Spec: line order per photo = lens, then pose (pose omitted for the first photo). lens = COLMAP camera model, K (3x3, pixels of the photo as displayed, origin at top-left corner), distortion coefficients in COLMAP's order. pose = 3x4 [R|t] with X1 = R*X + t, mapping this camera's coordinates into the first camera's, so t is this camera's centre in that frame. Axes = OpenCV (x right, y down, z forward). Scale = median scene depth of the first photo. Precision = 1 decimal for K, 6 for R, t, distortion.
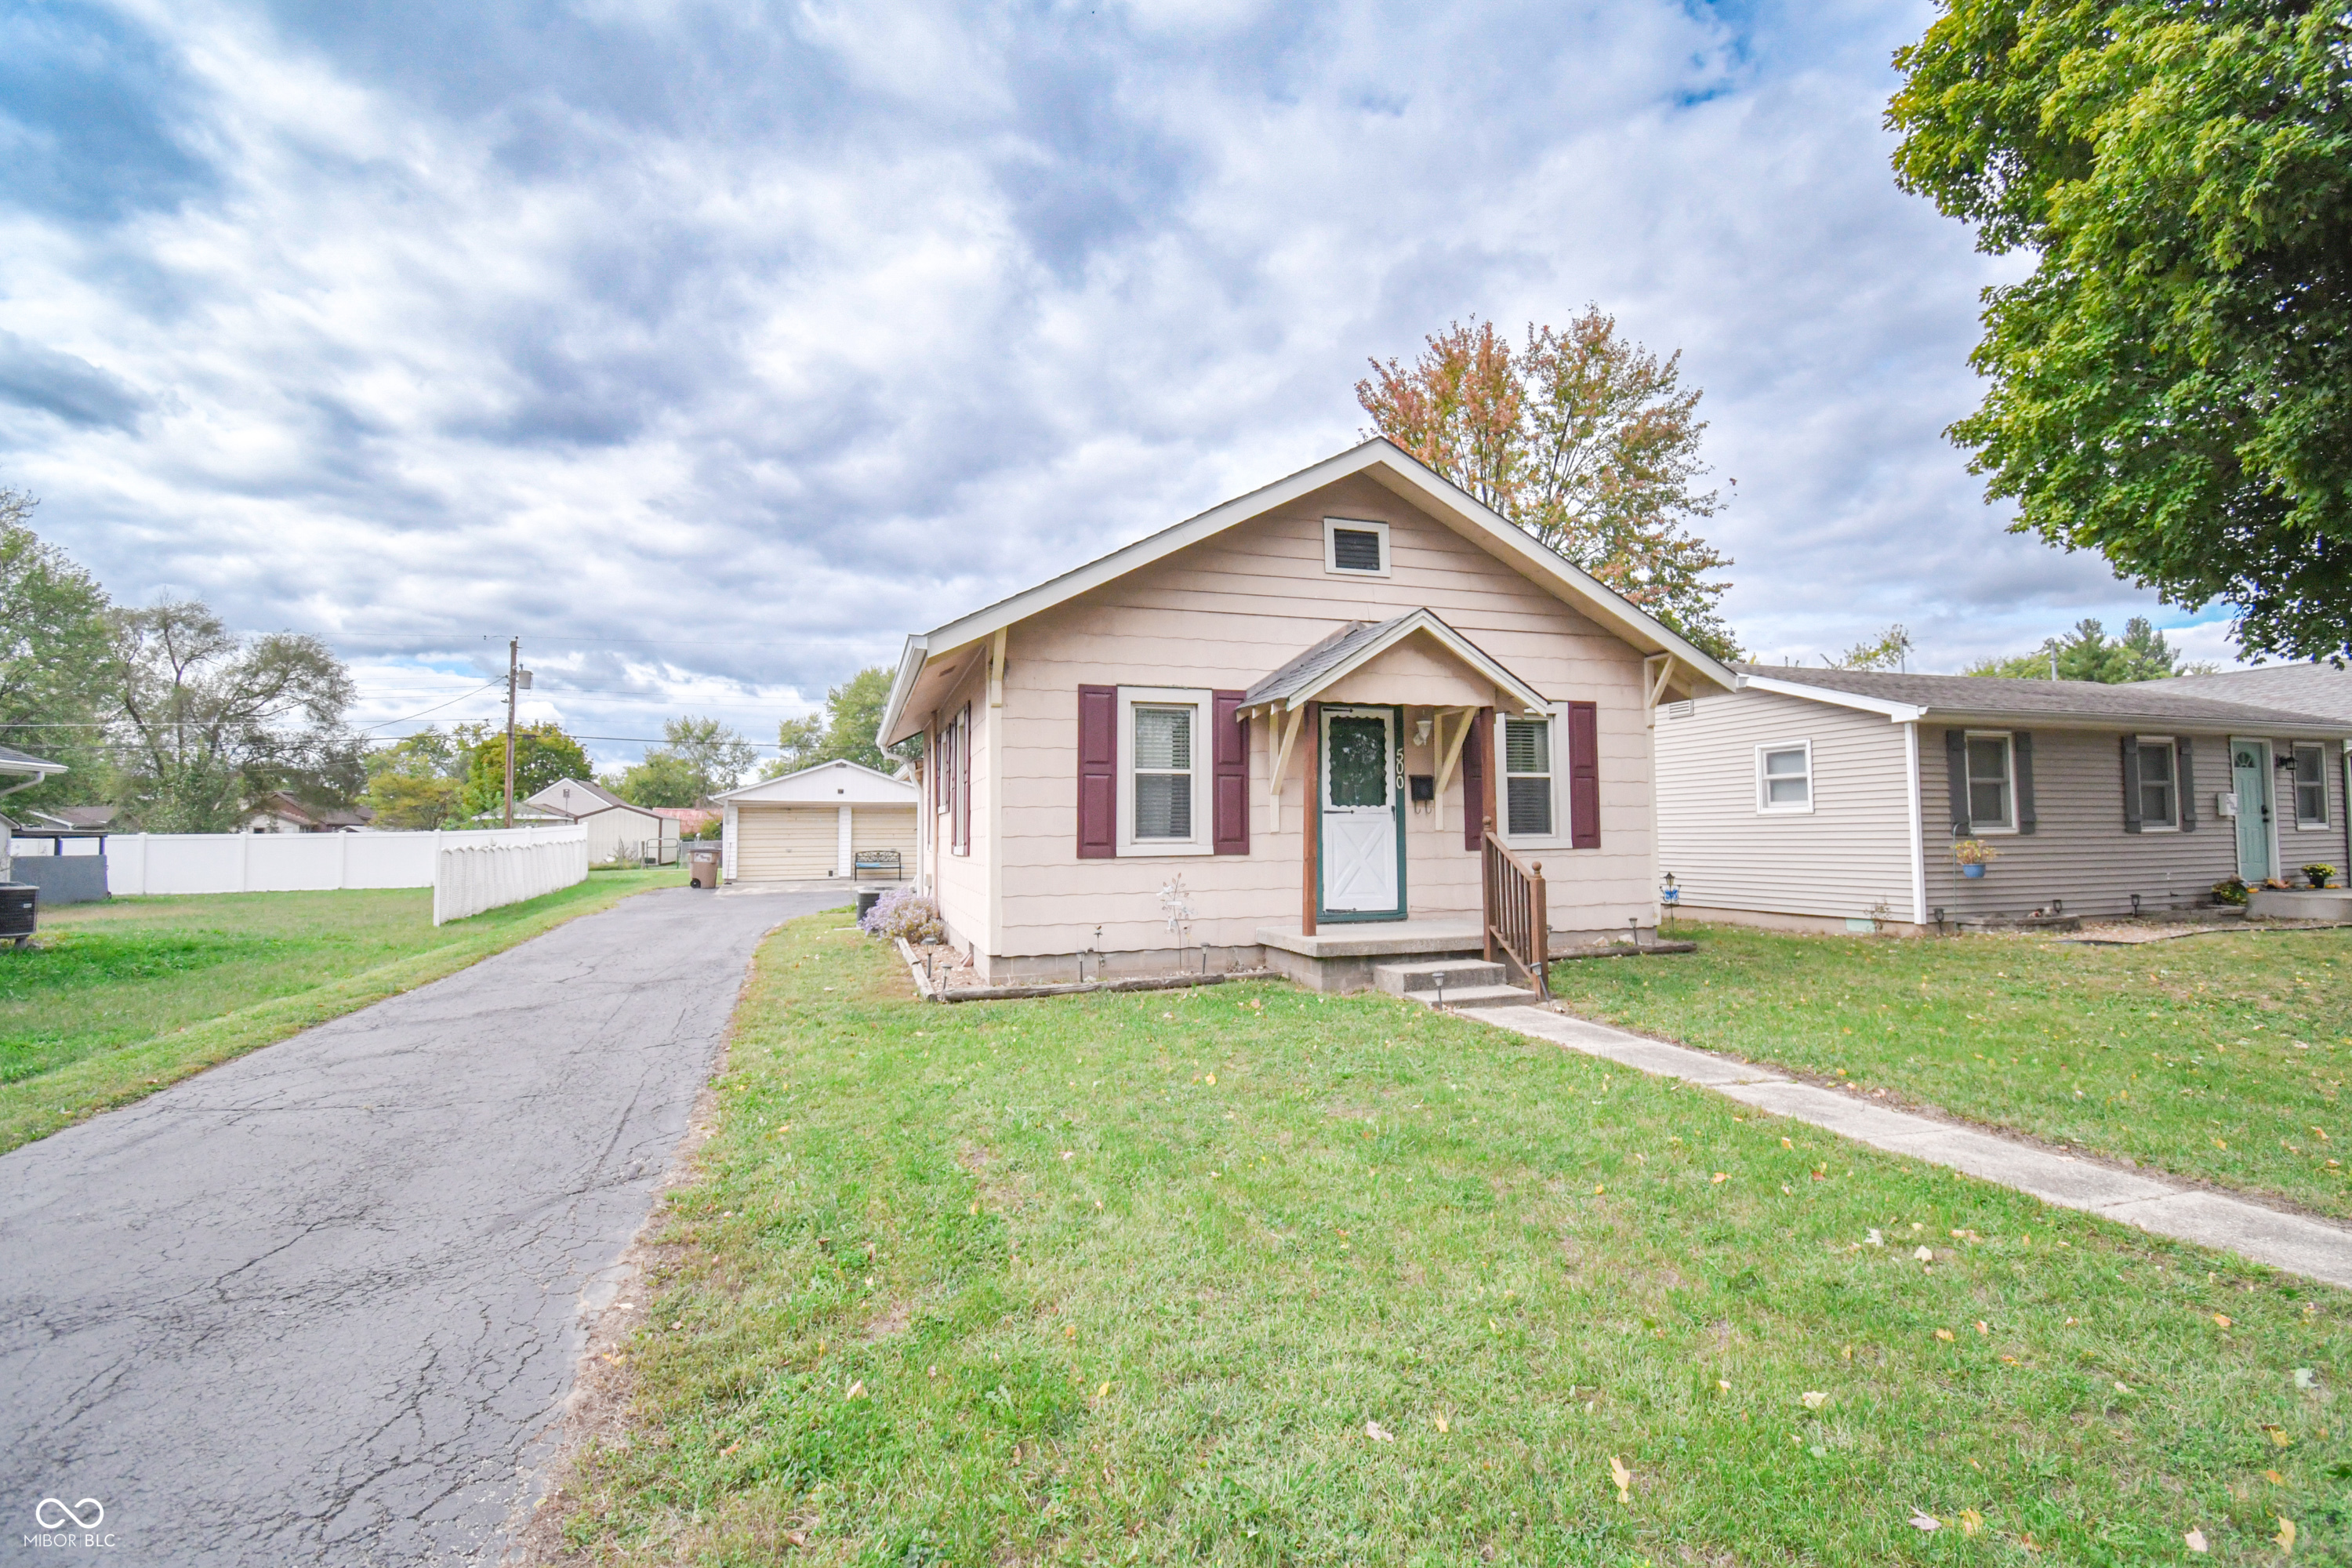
lens RADIAL K [[1025.5, 0, 1176.0], [0, 1025.5, 784.0], [0, 0, 1]] dist [0.002545, -0.000001]
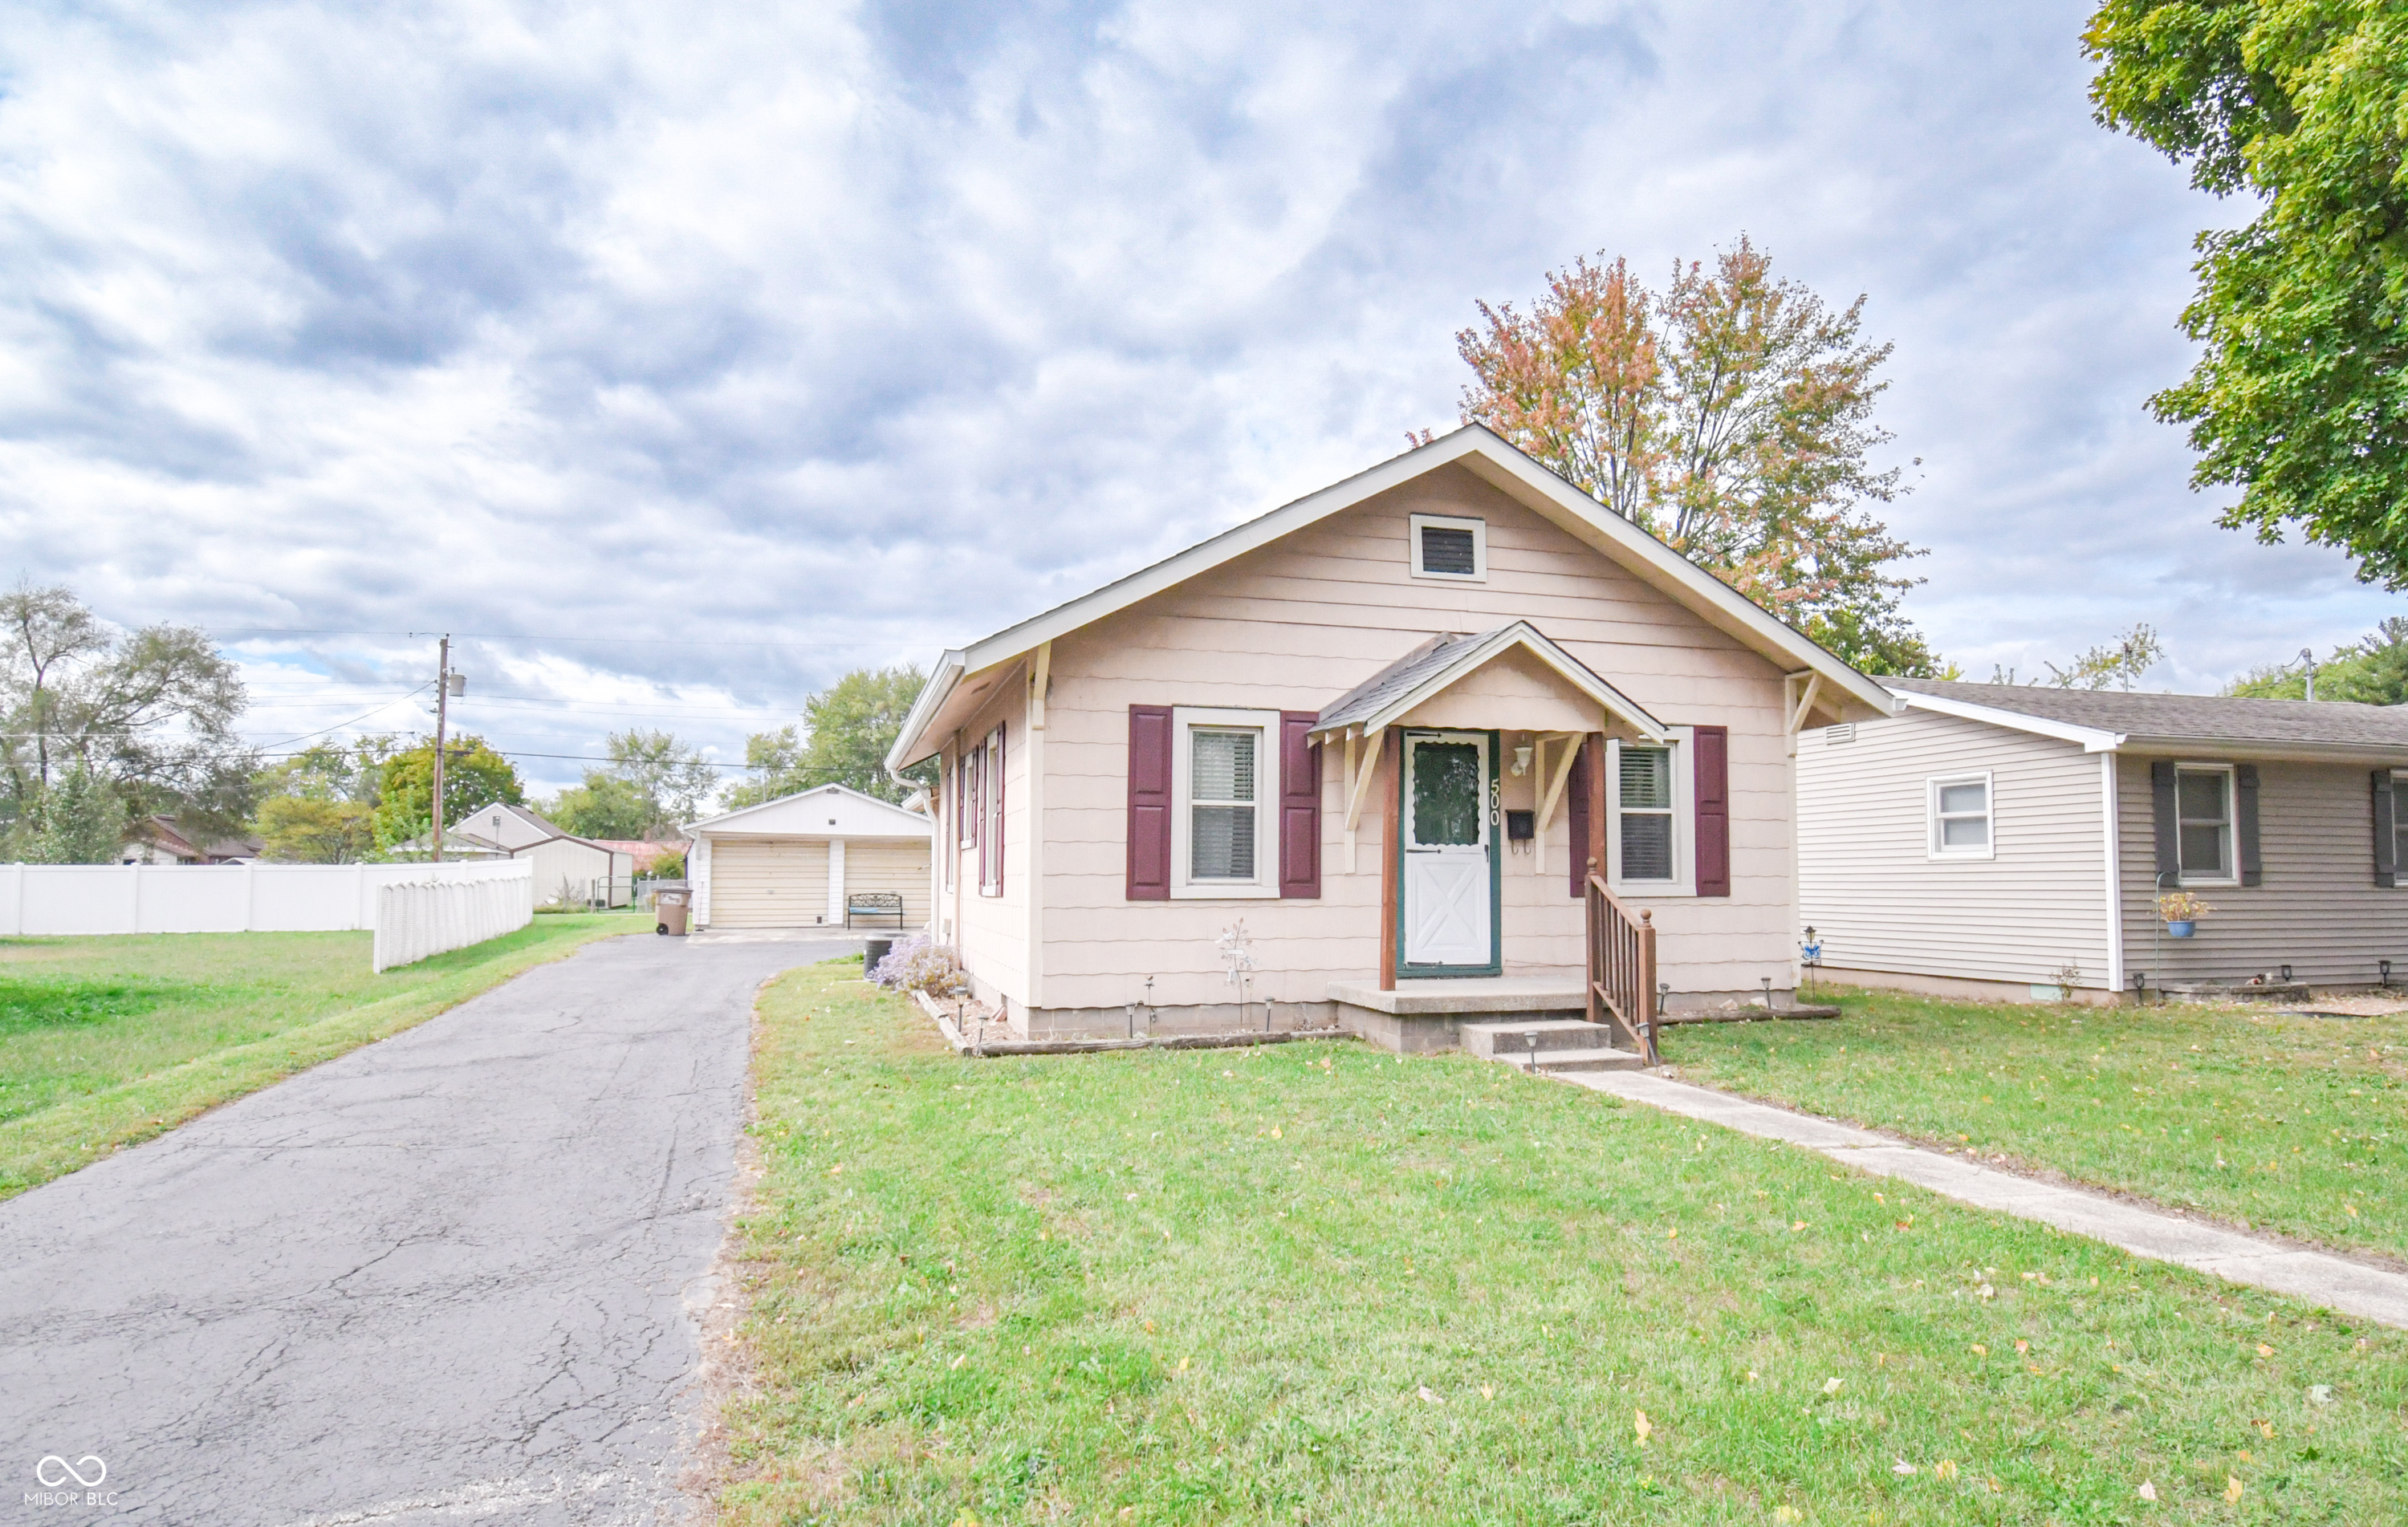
lens RADIAL K [[1276.7, 0, 1184.0], [0, 1276.7, 826.2], [0, 0, 1]] dist [0.003766, -0.000474]
pose [[0.999310, 0.009544, -0.035884, -0.006697], [-0.009270, 0.999927, 0.007806, -0.000735], [0.035956, -0.007468, 0.999325, -0.096245]]
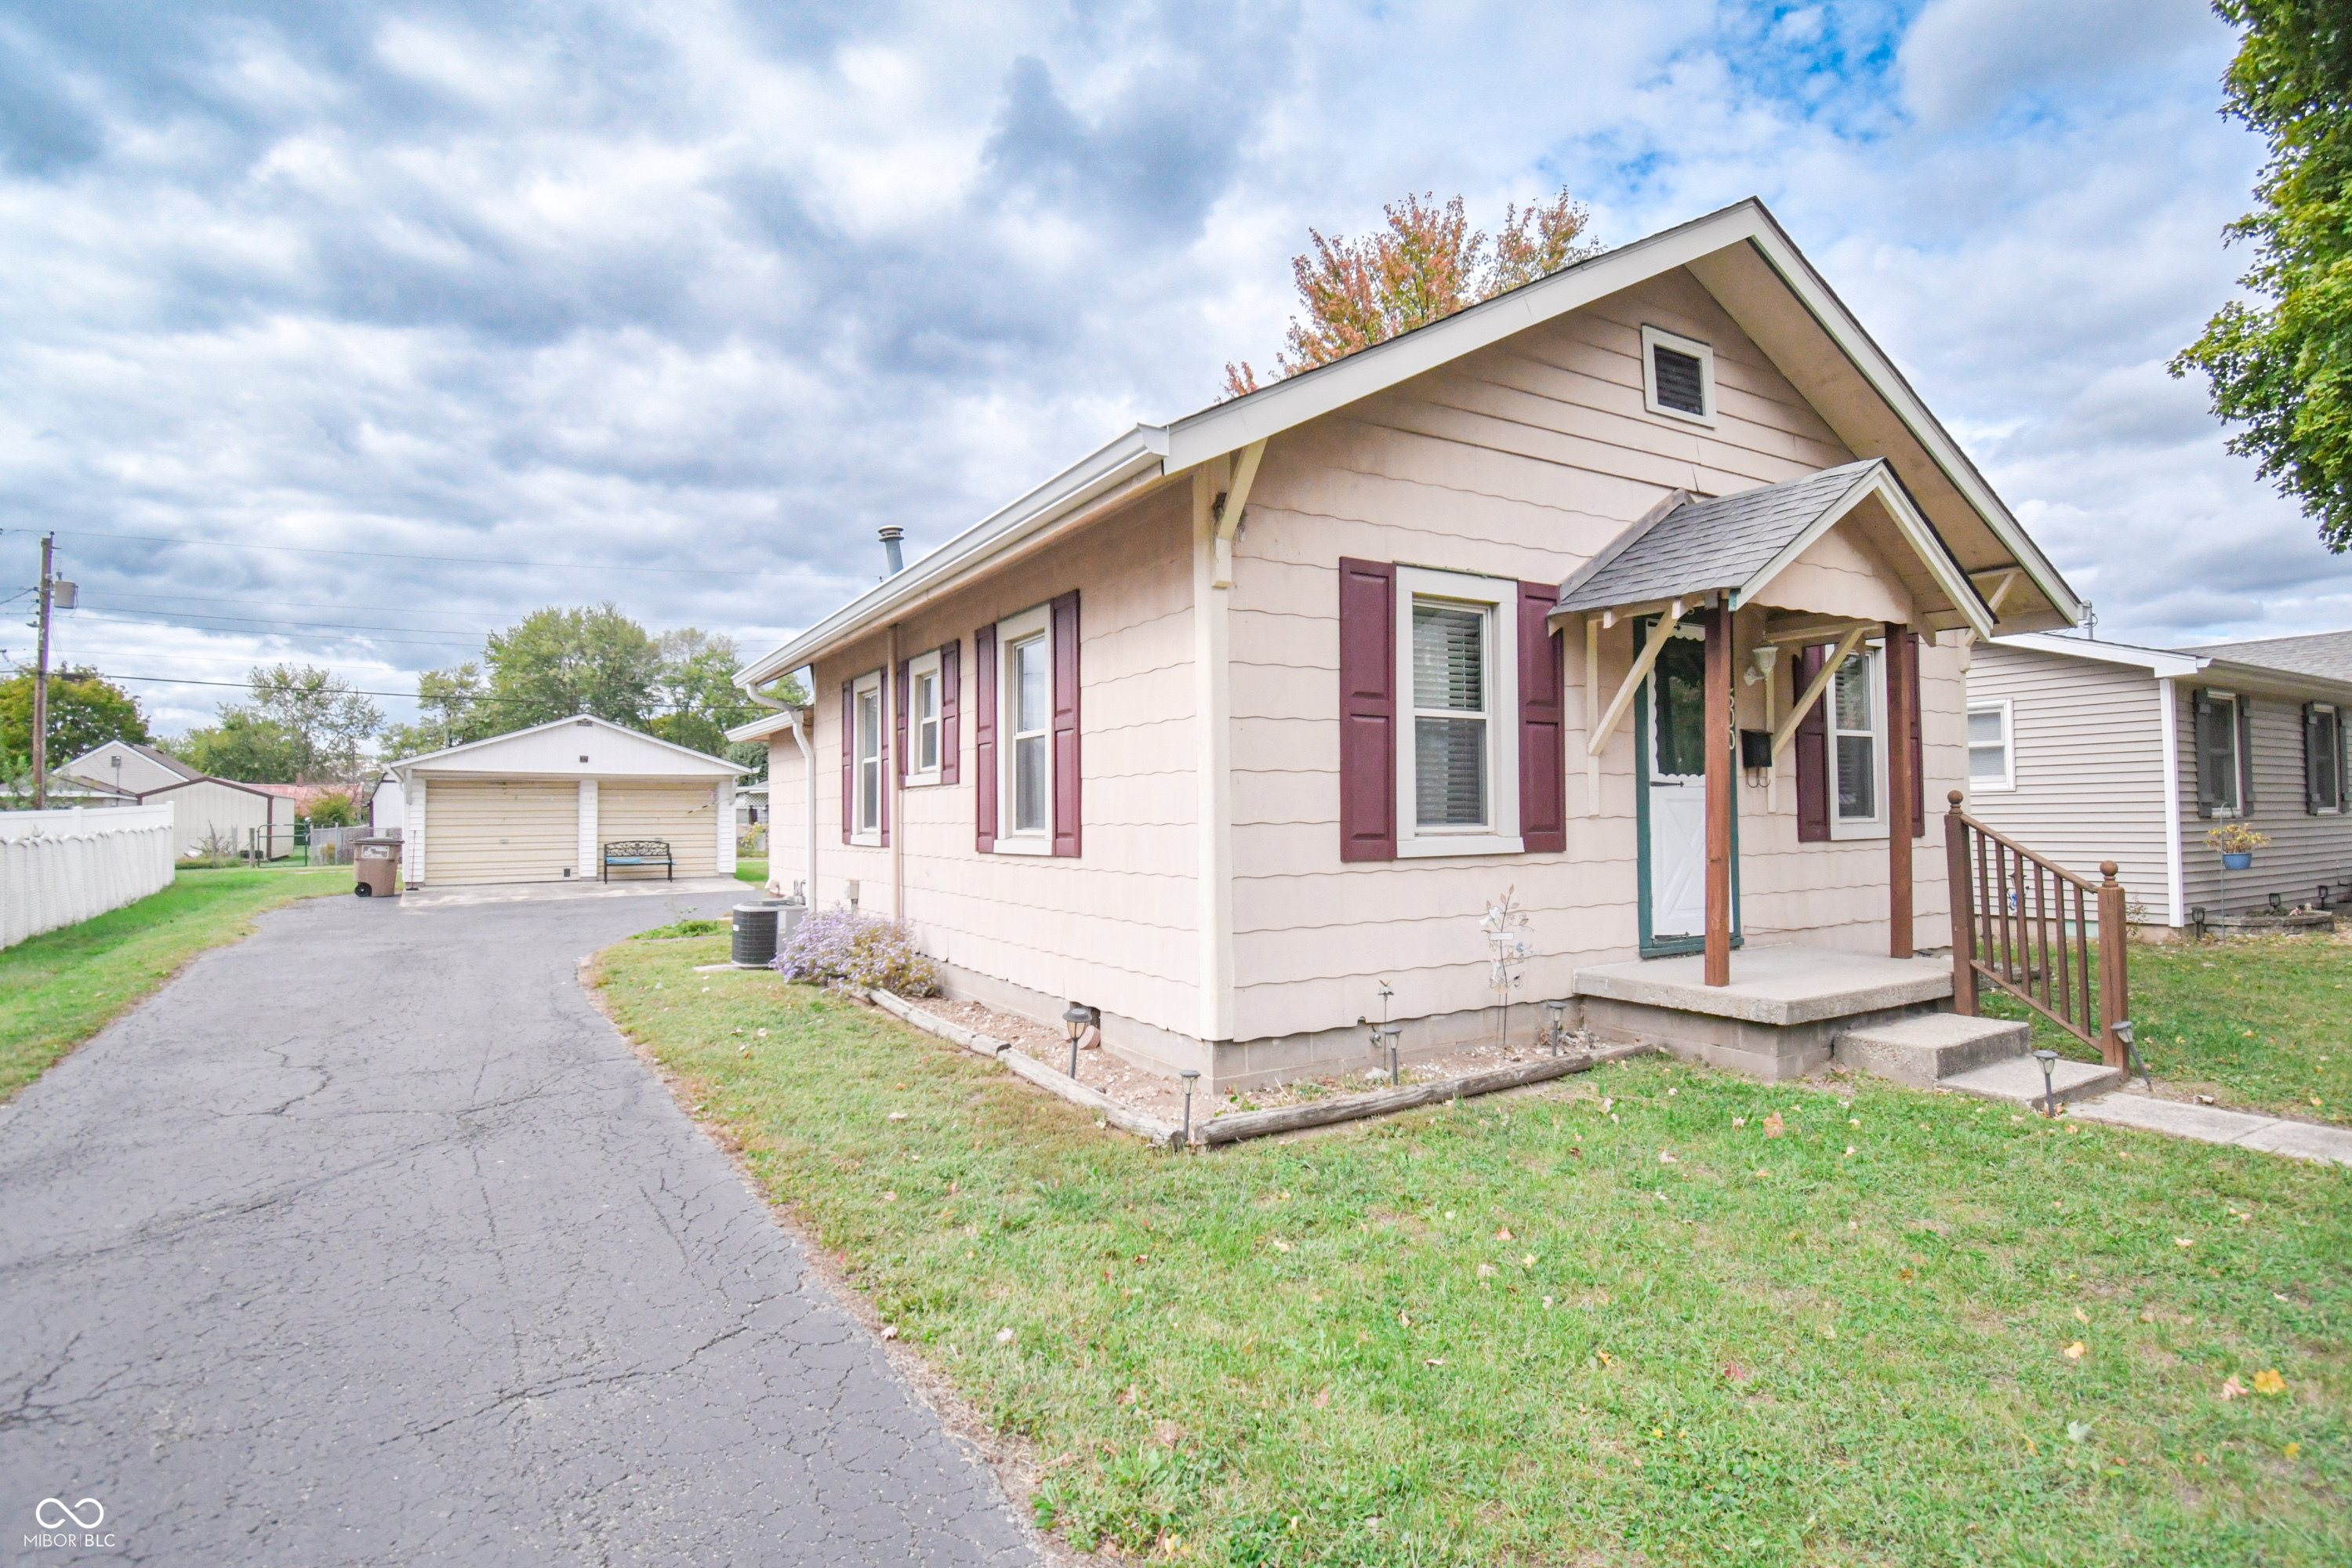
lens RADIAL K [[1140.6, 0, 1176.0], [0, 1140.6, 784.0], [0, 0, 1]] dist [0.010613, -0.024135]
pose [[0.974394, 0.005027, 0.224789, -0.304059], [-0.009573, 0.999771, 0.019134, 0.016558], [-0.224641, -0.020796, 0.974220, 0.371897]]
